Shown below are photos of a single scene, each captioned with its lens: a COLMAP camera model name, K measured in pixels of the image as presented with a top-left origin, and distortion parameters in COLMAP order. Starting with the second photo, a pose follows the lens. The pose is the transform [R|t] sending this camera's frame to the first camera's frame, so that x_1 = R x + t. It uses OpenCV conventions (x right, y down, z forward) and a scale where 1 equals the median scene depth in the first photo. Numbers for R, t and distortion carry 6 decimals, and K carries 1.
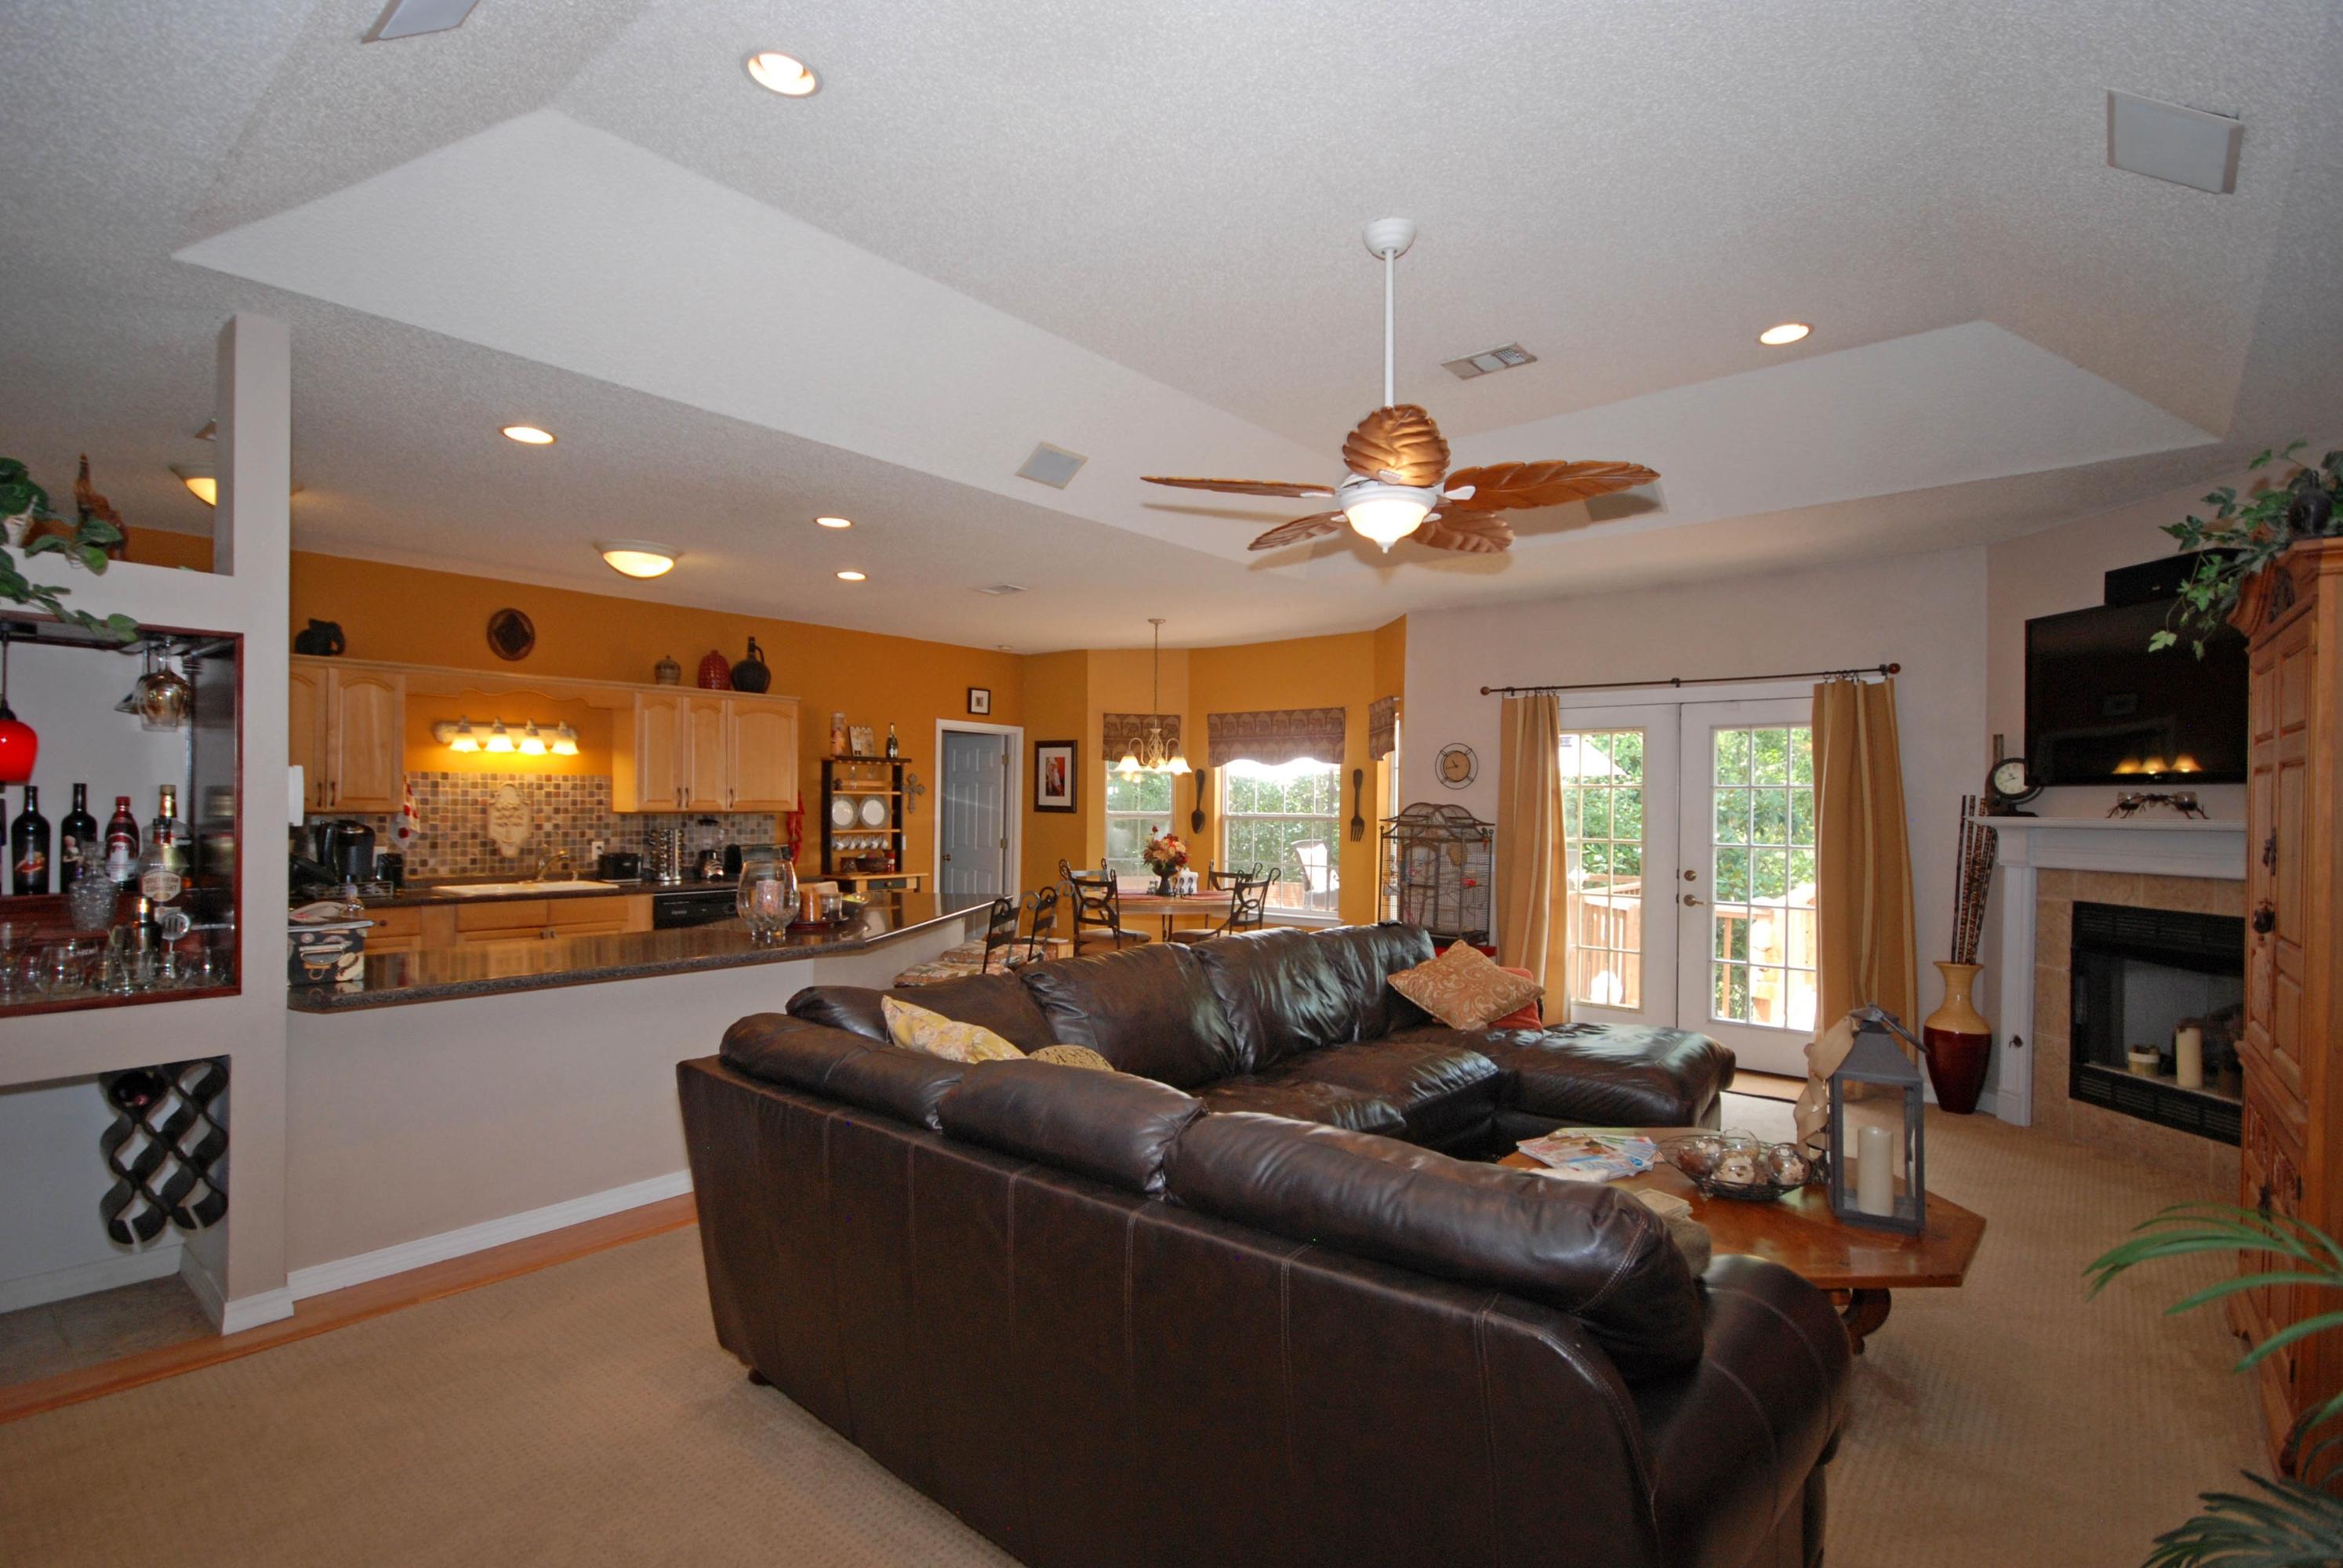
lens RADIAL K [[1100.4, 0, 1178.5], [0, 1100.4, 800.4], [0, 0, 1]] dist [0.002442, 0.001014]
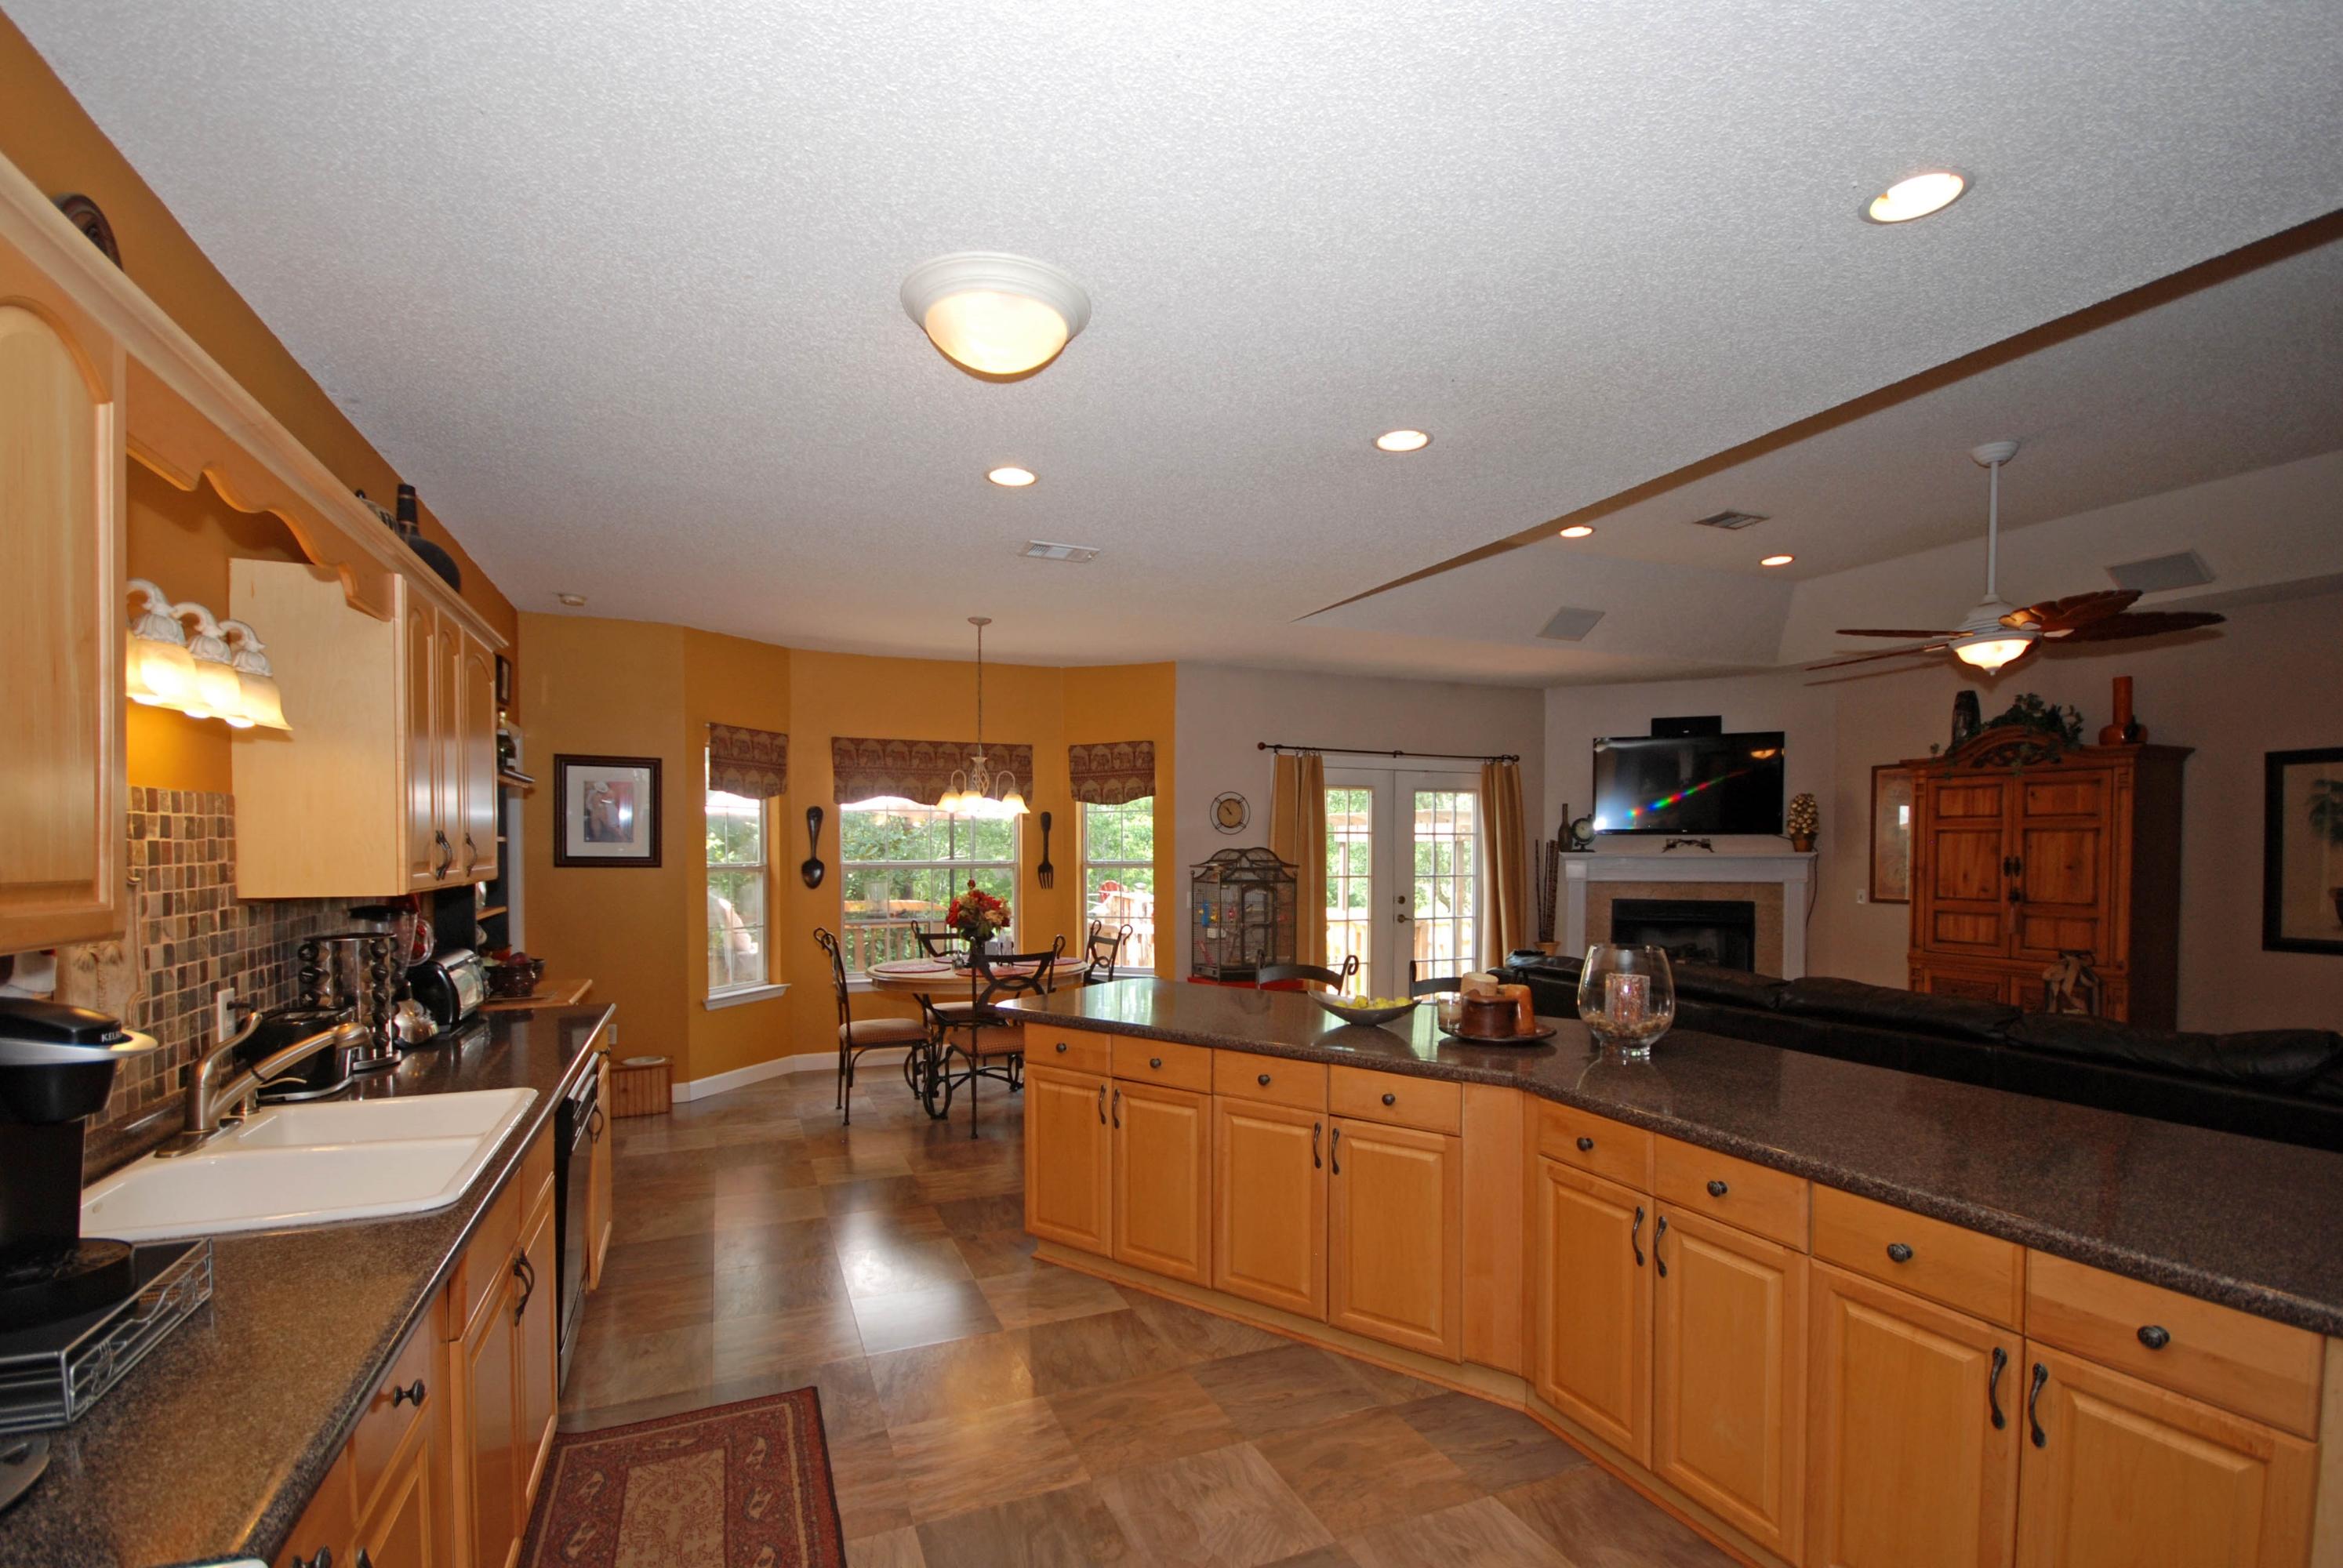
lens RADIAL K [[1024.7, 0, 1124.6], [0, 1024.7, 843.1], [0, 0, 1]] dist [-0.009200, -0.003862]
pose [[0.471018, -0.007786, 0.882089, -0.718496], [0.003184, 0.999970, 0.007126, -0.009592], [-0.882118, -0.000548, 0.471029, 0.647497]]
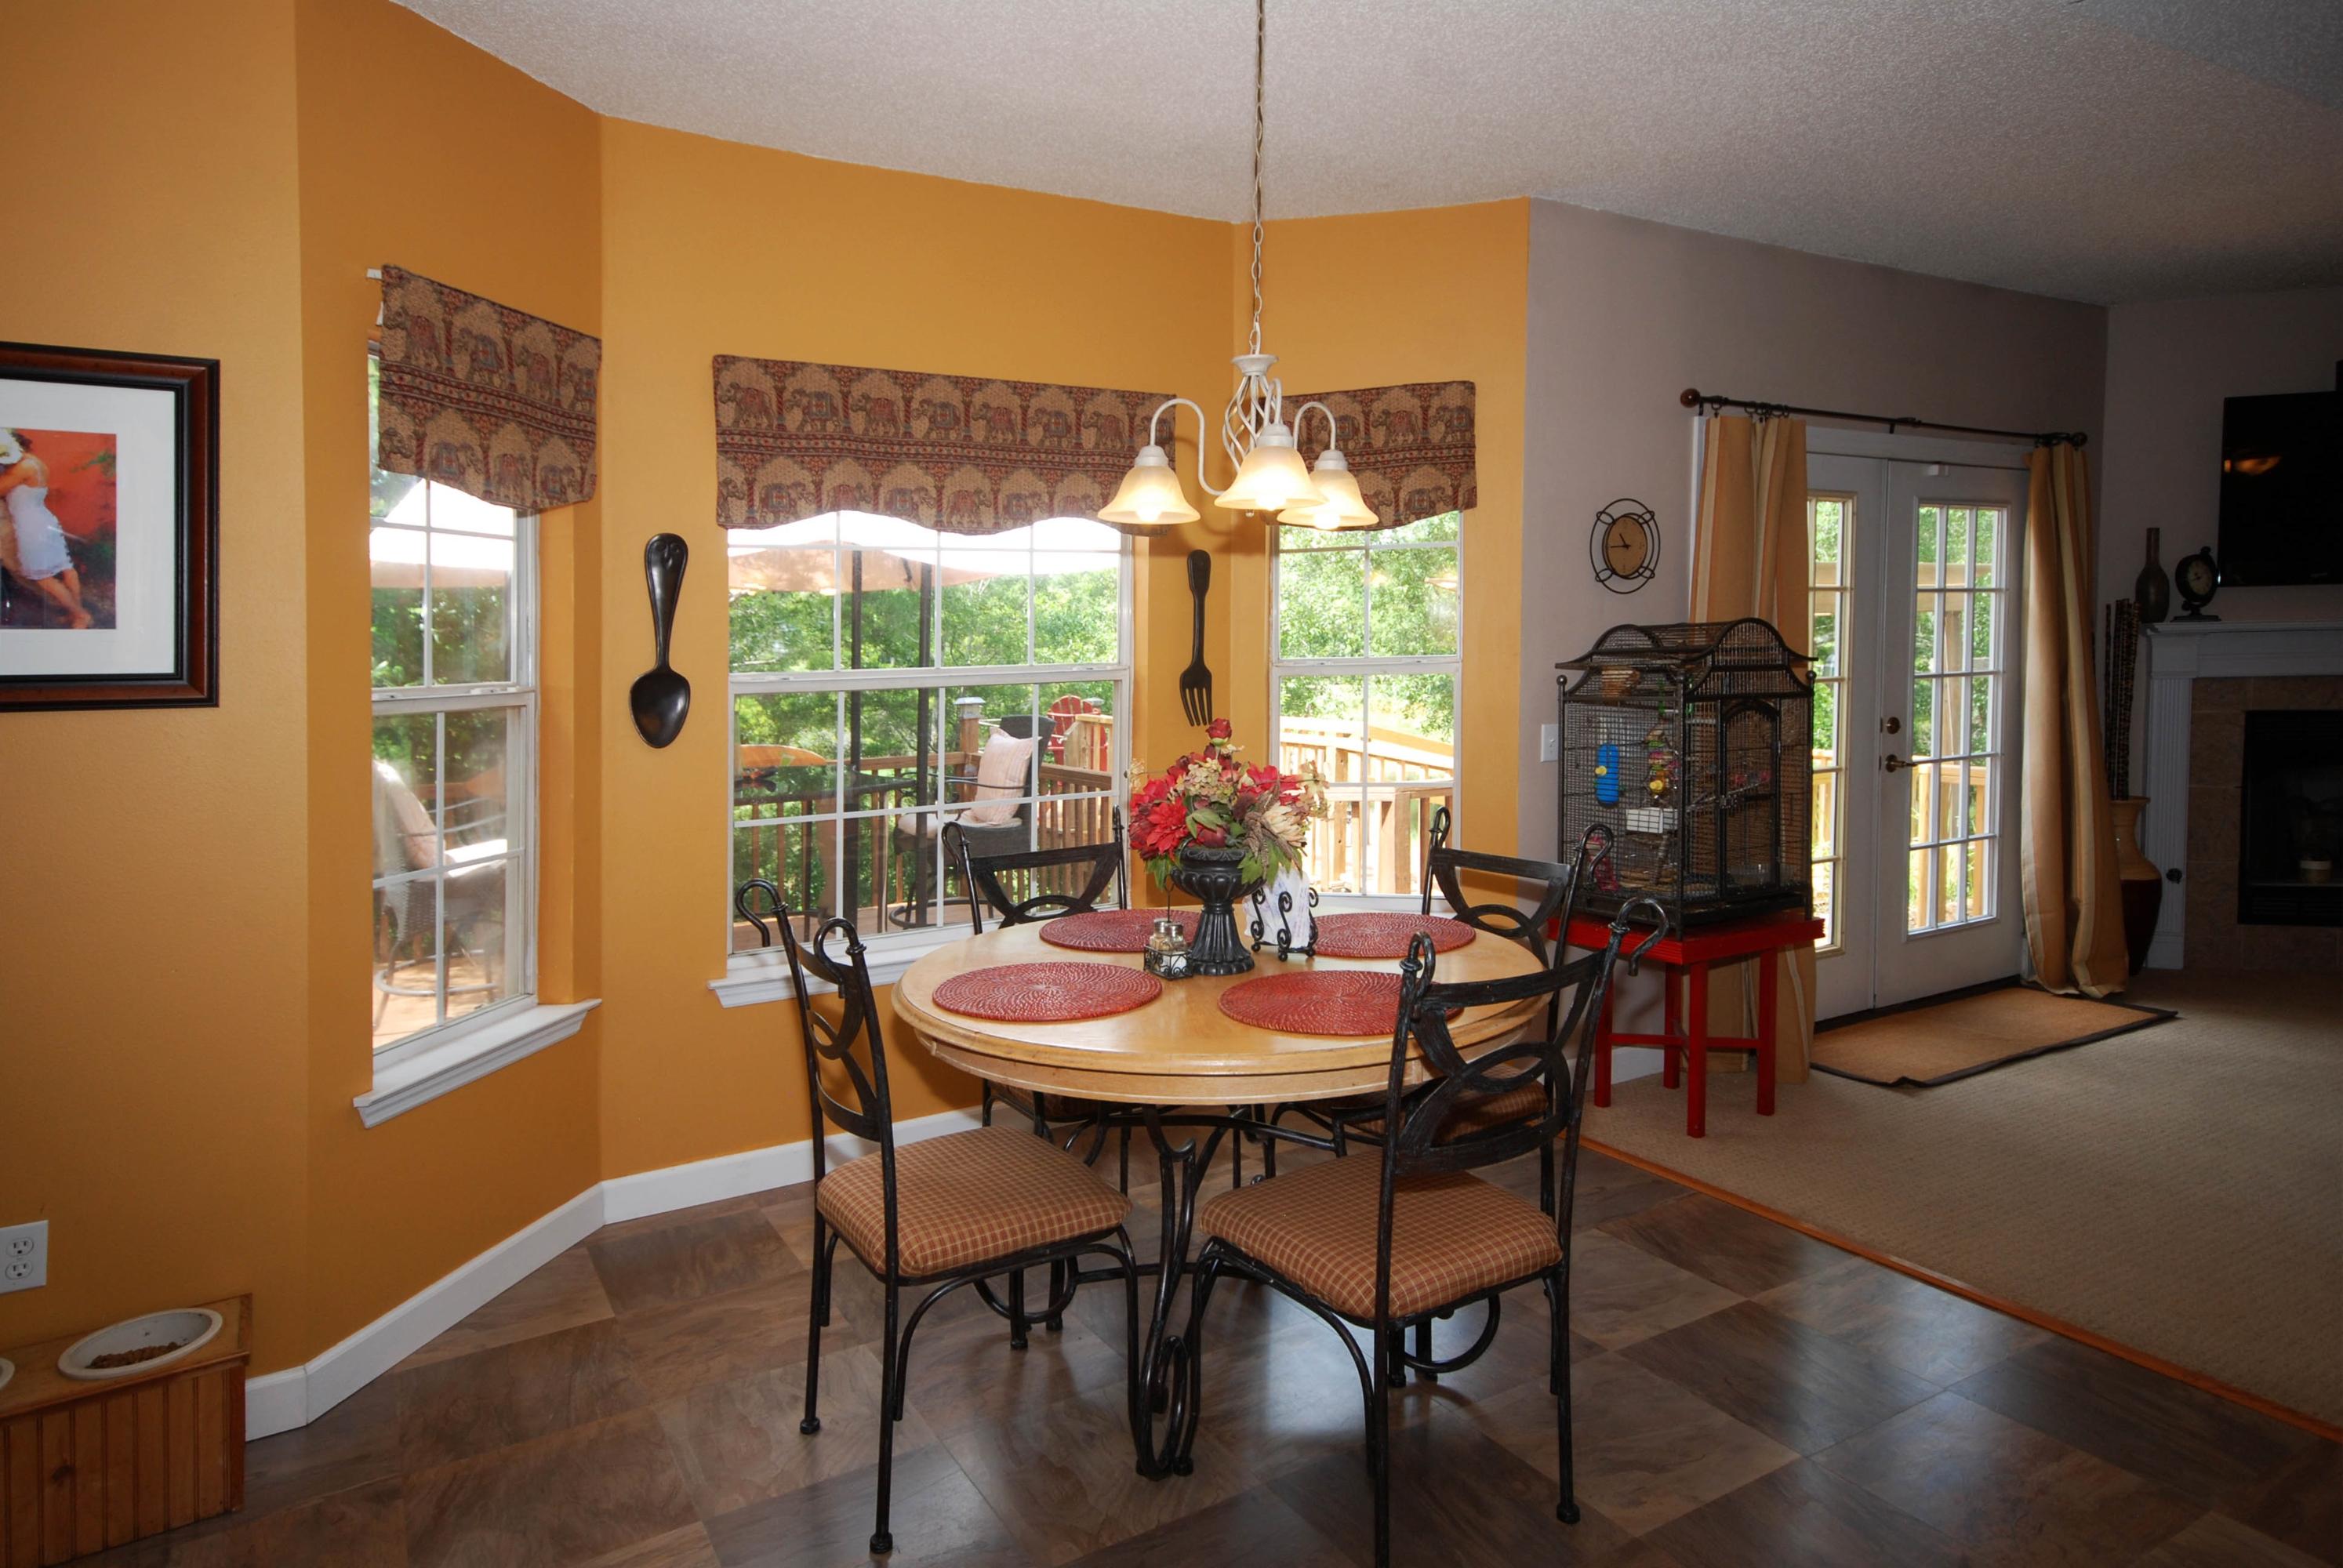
lens RADIAL K [[1369.4, 0, 1177.1], [0, 1369.4, 625.8], [0, 0, 1]] dist [0.012399, 0.002070]
pose [[0.316495, -0.004161, 0.948585, -0.404399], [0.024390, 0.999695, -0.003752, 0.001745], [-0.948281, 0.024324, 0.316500, 1.046553]]
